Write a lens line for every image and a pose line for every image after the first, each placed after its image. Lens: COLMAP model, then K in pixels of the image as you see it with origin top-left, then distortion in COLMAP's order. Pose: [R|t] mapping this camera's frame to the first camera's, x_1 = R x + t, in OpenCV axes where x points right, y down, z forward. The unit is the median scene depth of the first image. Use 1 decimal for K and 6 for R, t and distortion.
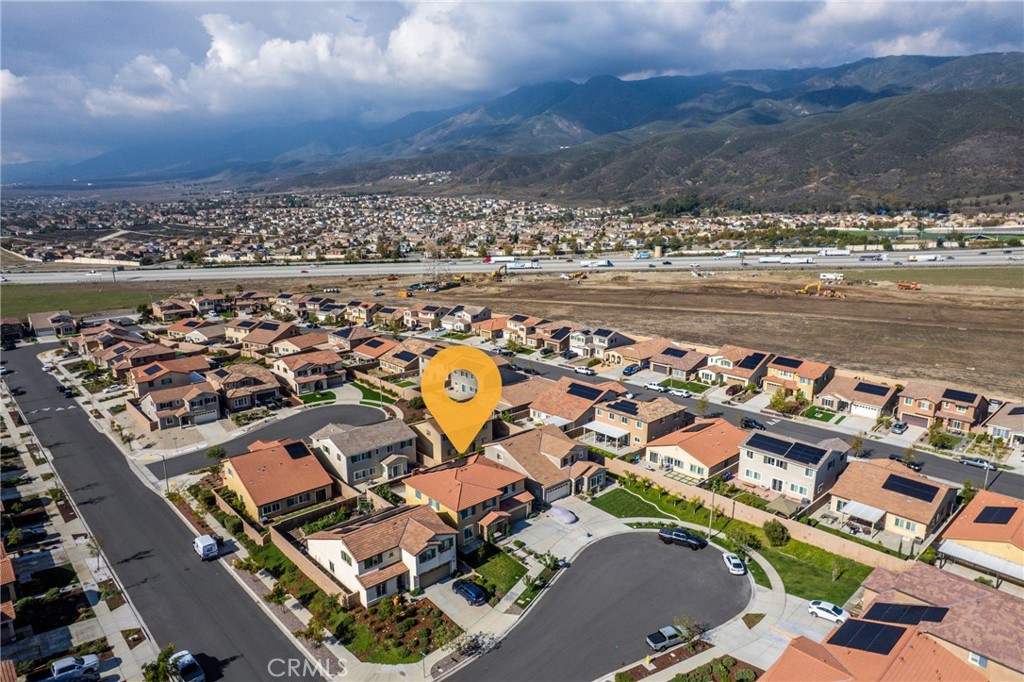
lens RADIAL K [[659.4, 0, 512.0], [0, 659.4, 341.0], [0, 0, 1]] dist [-0.076552, 0.070391]
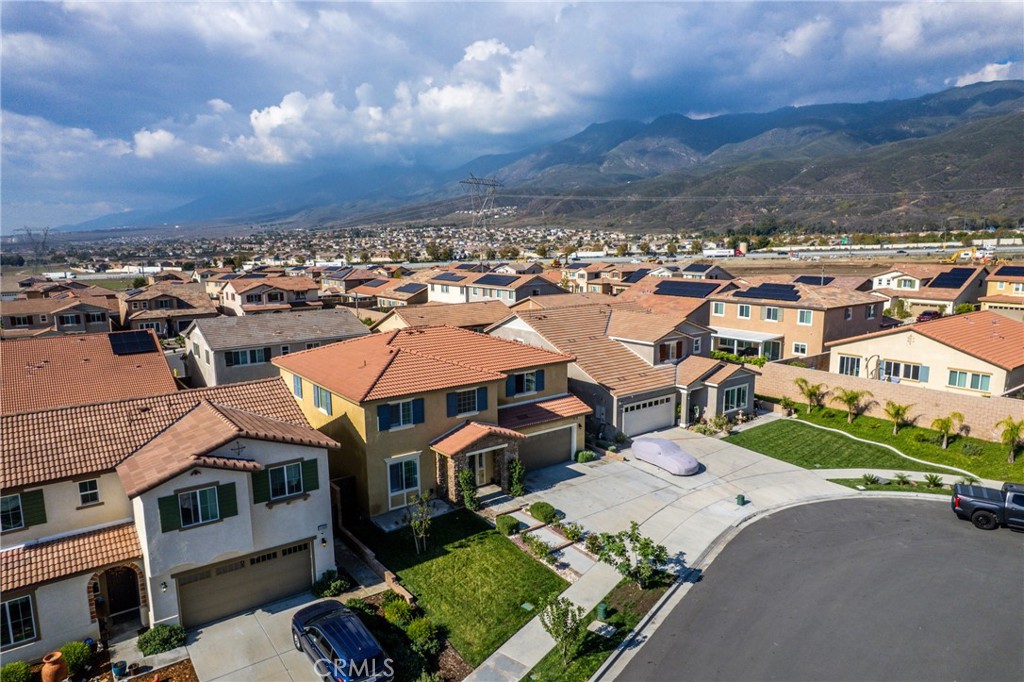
lens RADIAL K [[659.4, 0, 512.0], [0, 659.4, 341.0], [0, 0, 1]] dist [-0.076552, 0.070391]
pose [[0.994996, 0.007294, -0.099648, 0.023134], [-0.013573, 0.997954, -0.062475, 0.204973], [0.098988, 0.063515, 0.993060, 0.549336]]
